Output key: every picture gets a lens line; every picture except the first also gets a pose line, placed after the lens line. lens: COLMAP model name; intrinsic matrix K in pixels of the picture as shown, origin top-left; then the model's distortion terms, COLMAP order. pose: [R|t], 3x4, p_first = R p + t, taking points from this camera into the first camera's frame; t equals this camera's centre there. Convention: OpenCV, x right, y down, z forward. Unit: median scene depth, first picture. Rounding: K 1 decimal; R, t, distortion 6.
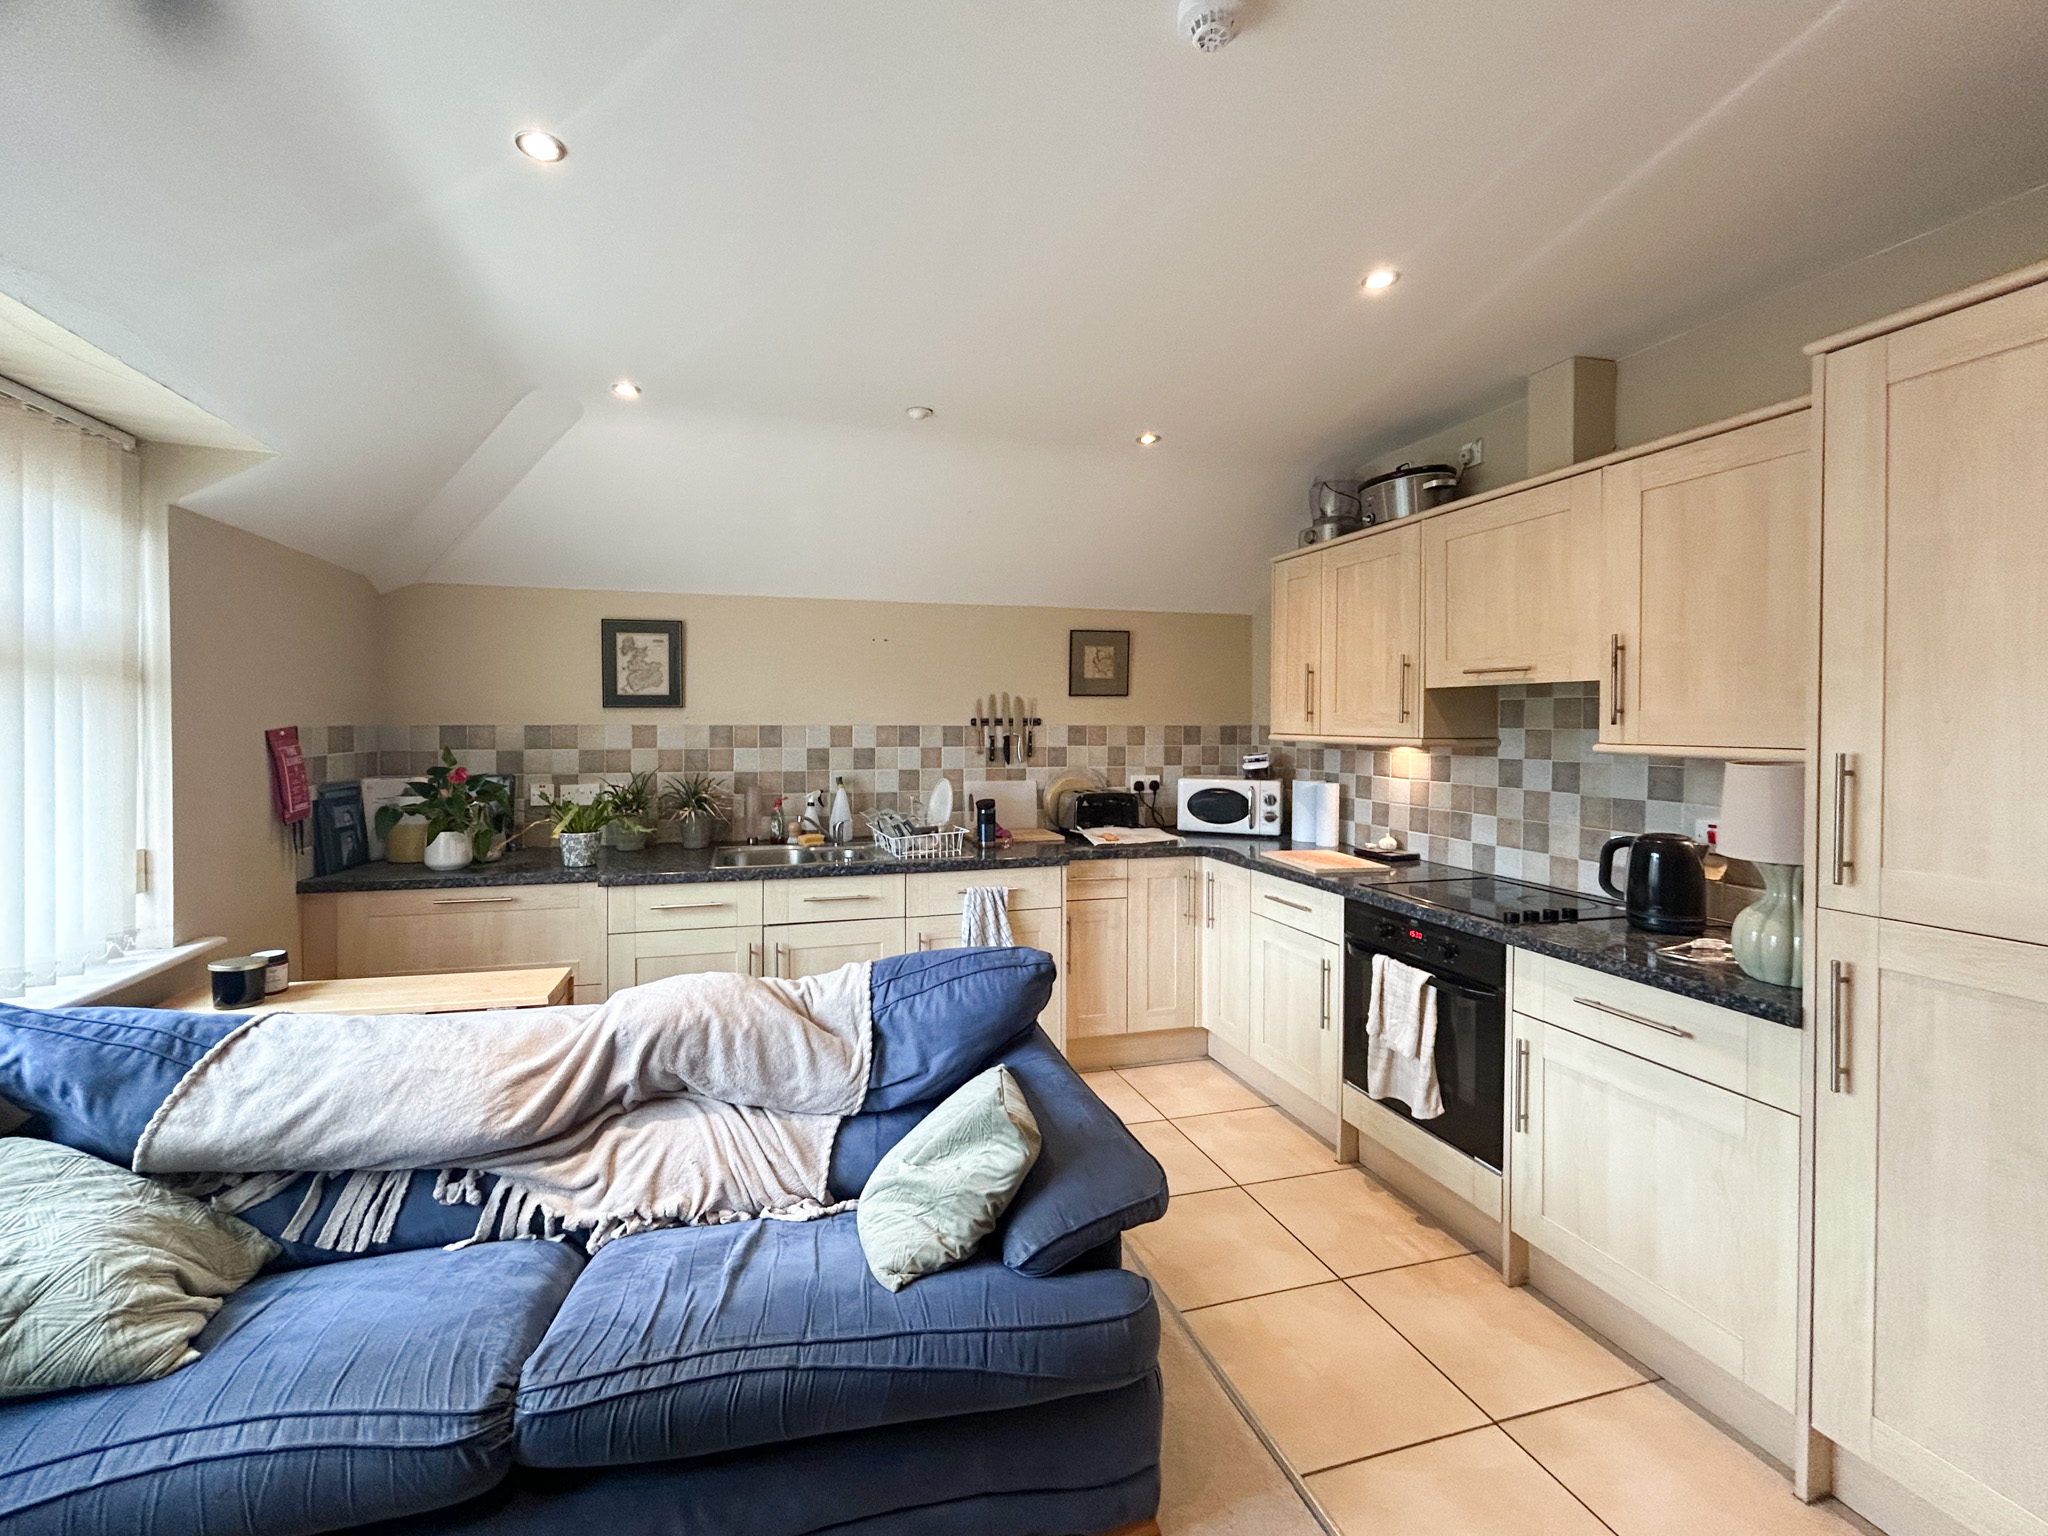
lens RADIAL K [[837.1, 0, 962.1], [0, 837.1, 738.6], [0, 0, 1]] dist [-0.000144, 0.001447]
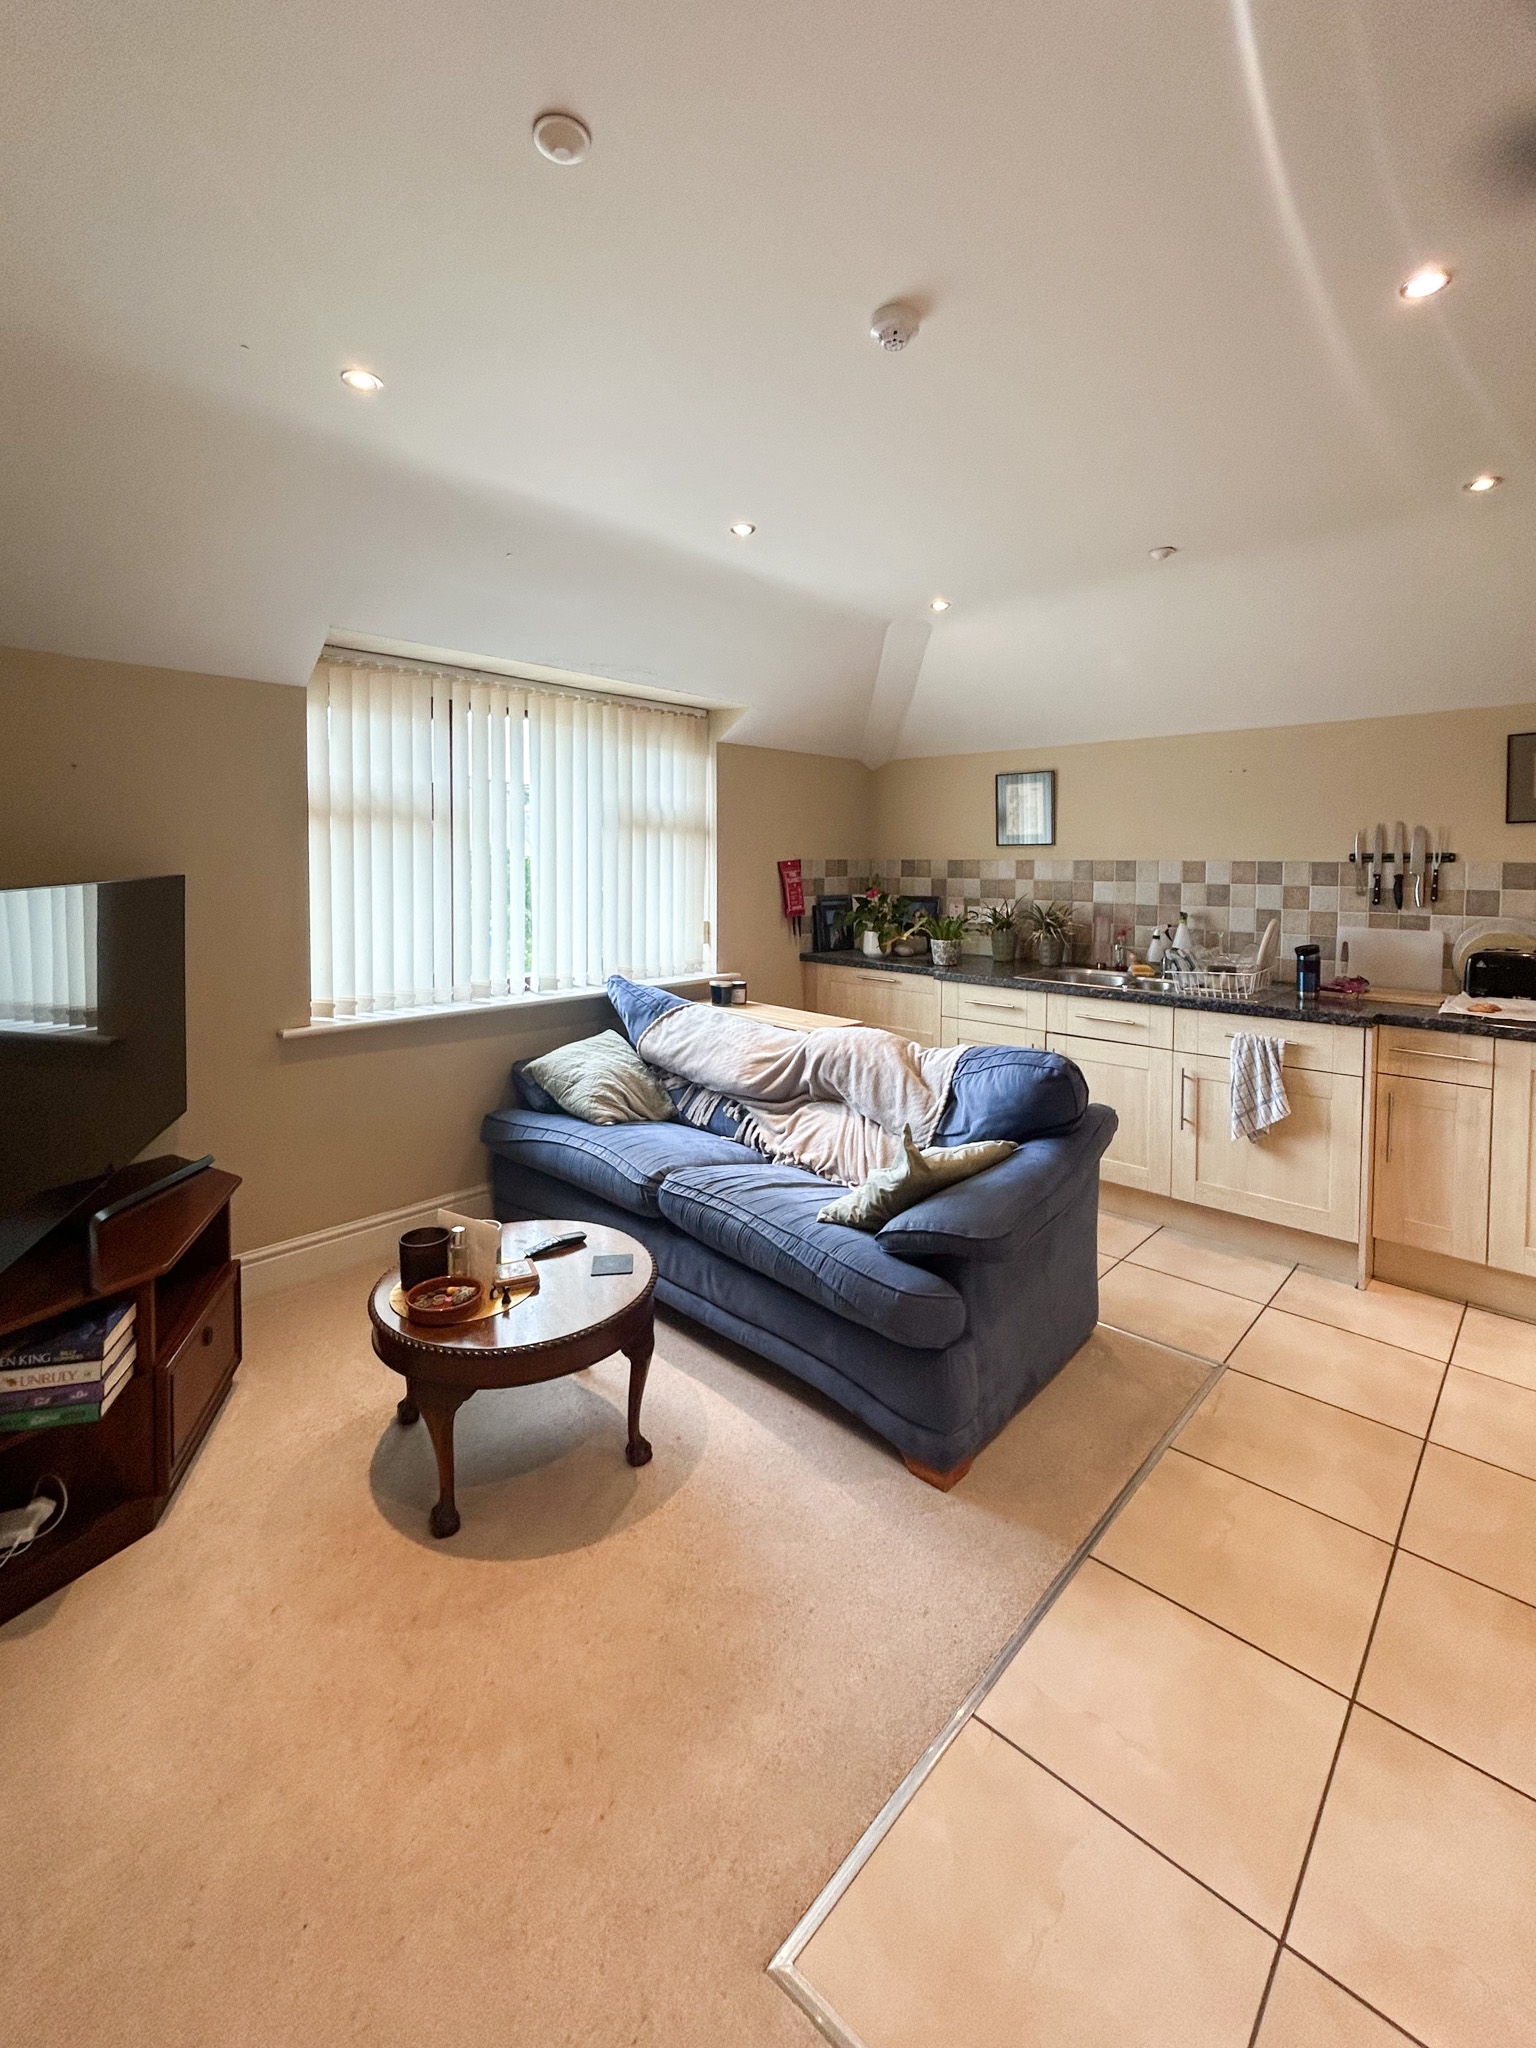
lens RADIAL K [[871.0, 0, 779.3], [0, 871.0, 899.1], [0, 0, 1]] dist [-0.002258, -0.000138]
pose [[0.539512, 0.040274, -0.841014, 0.821874], [-0.021518, 0.999189, 0.034044, 0.008500], [0.841703, -0.000270, 0.539941, 0.049253]]
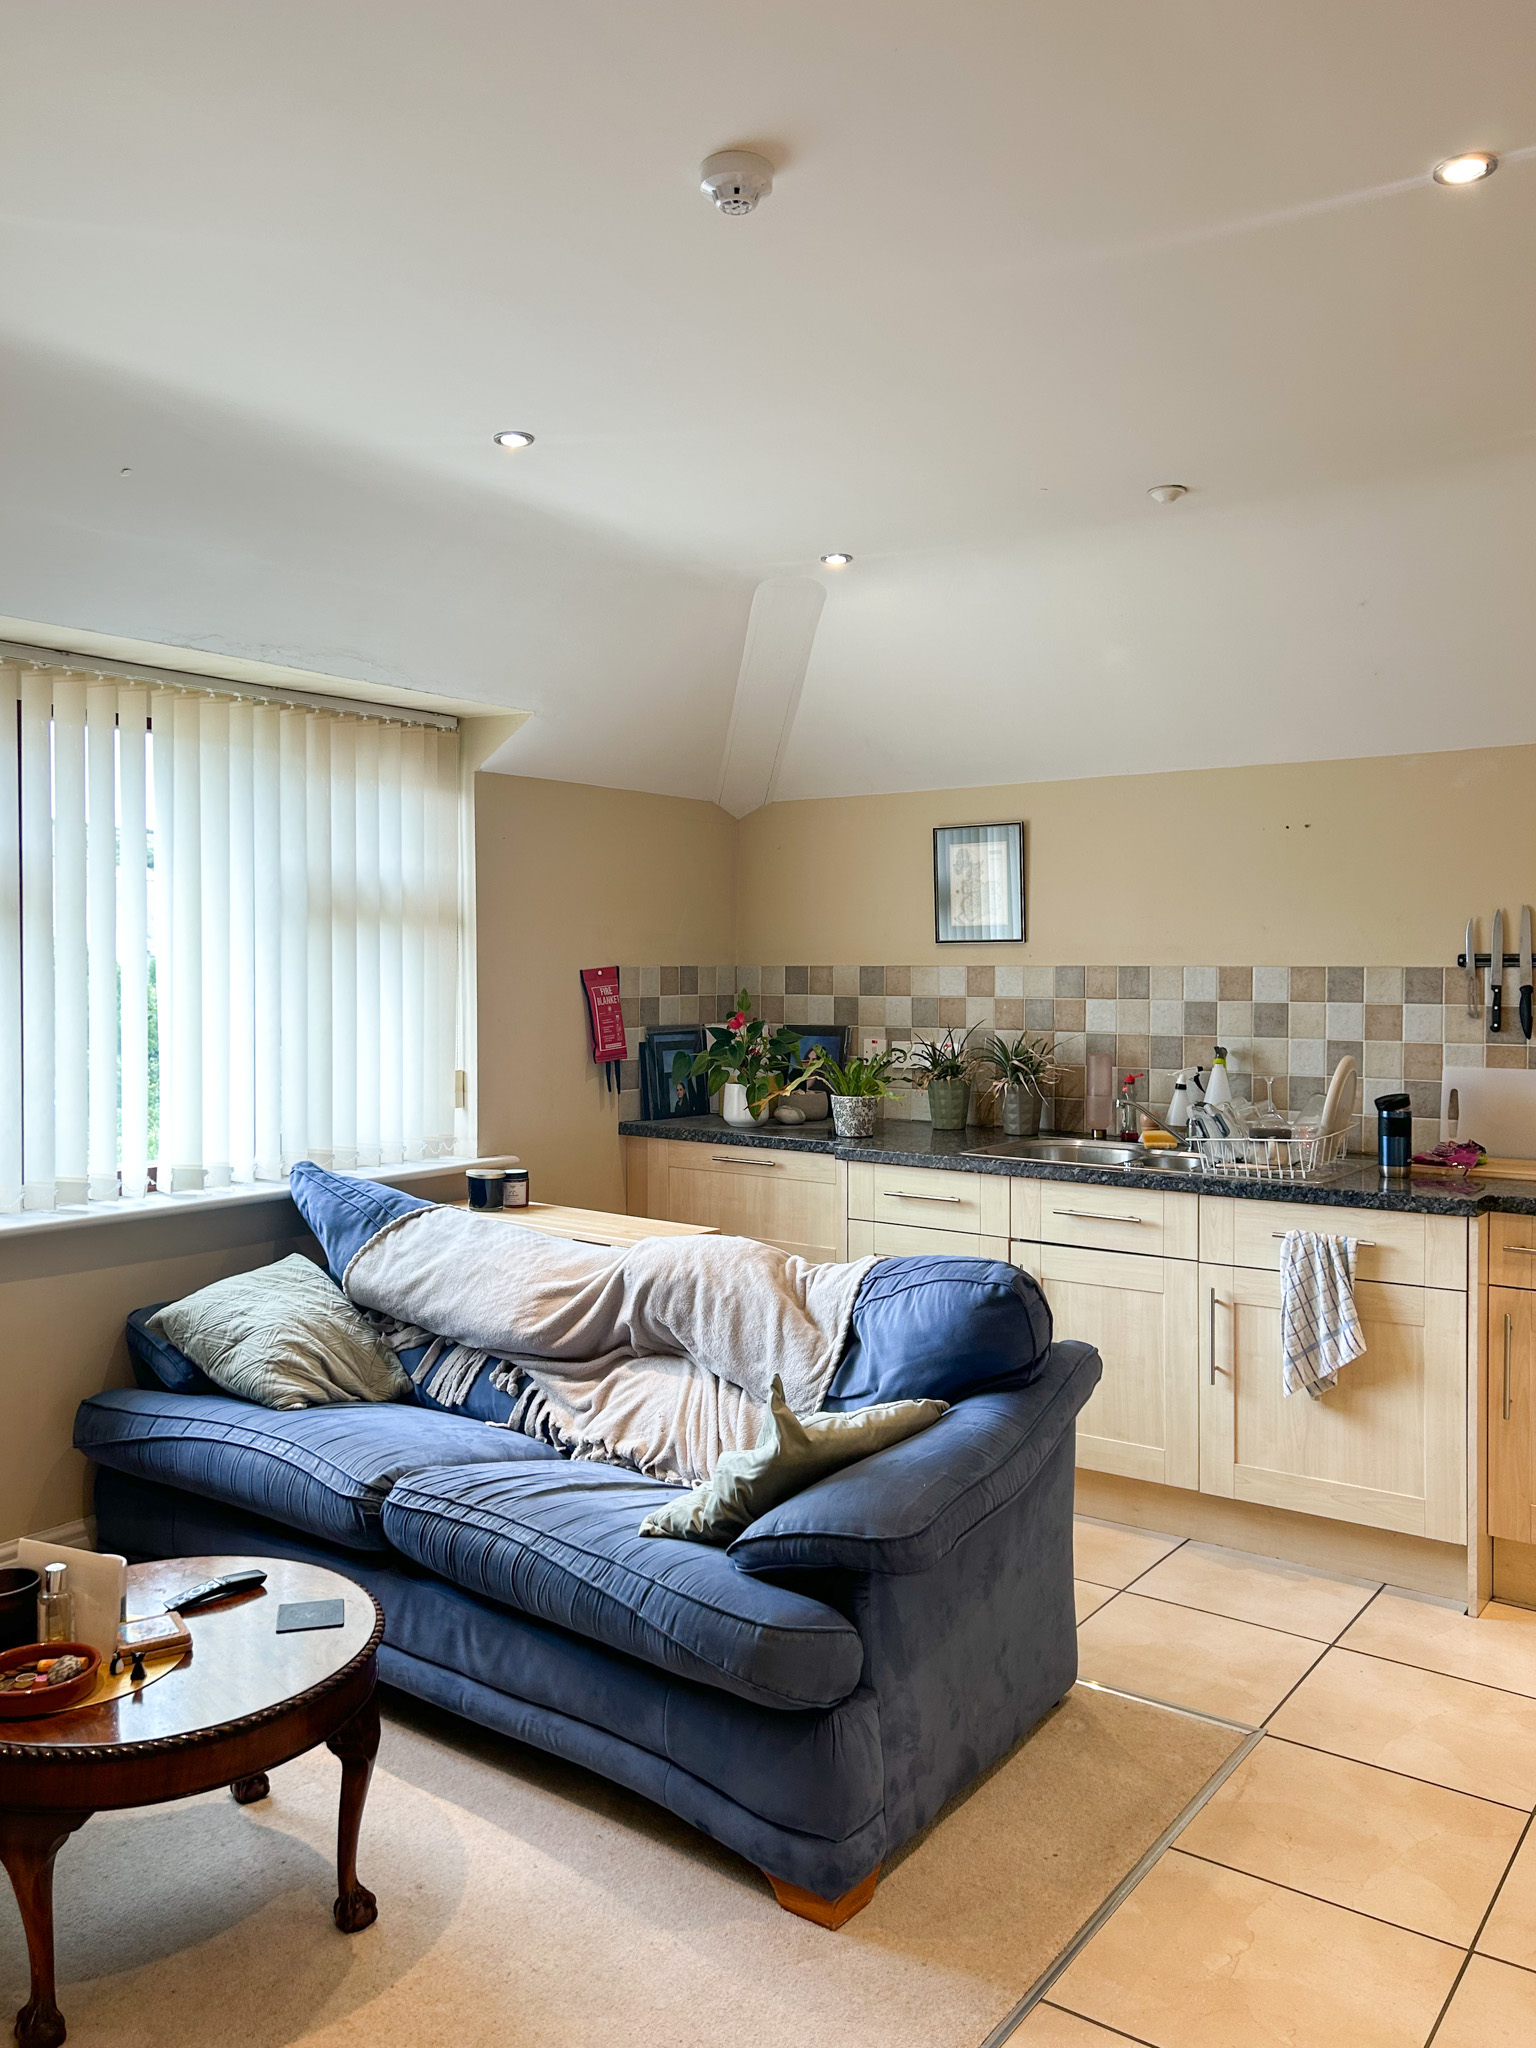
lens RADIAL K [[1535.5, 0, 768.7], [0, 1535.5, 1011.6], [0, 0, 1]] dist [0.027194, -0.025568]
pose [[0.633005, 0.023498, -0.773791, 0.954026], [-0.015783, 0.999723, 0.017448, 0.006606], [0.773987, 0.001169, 0.633200, -0.021498]]
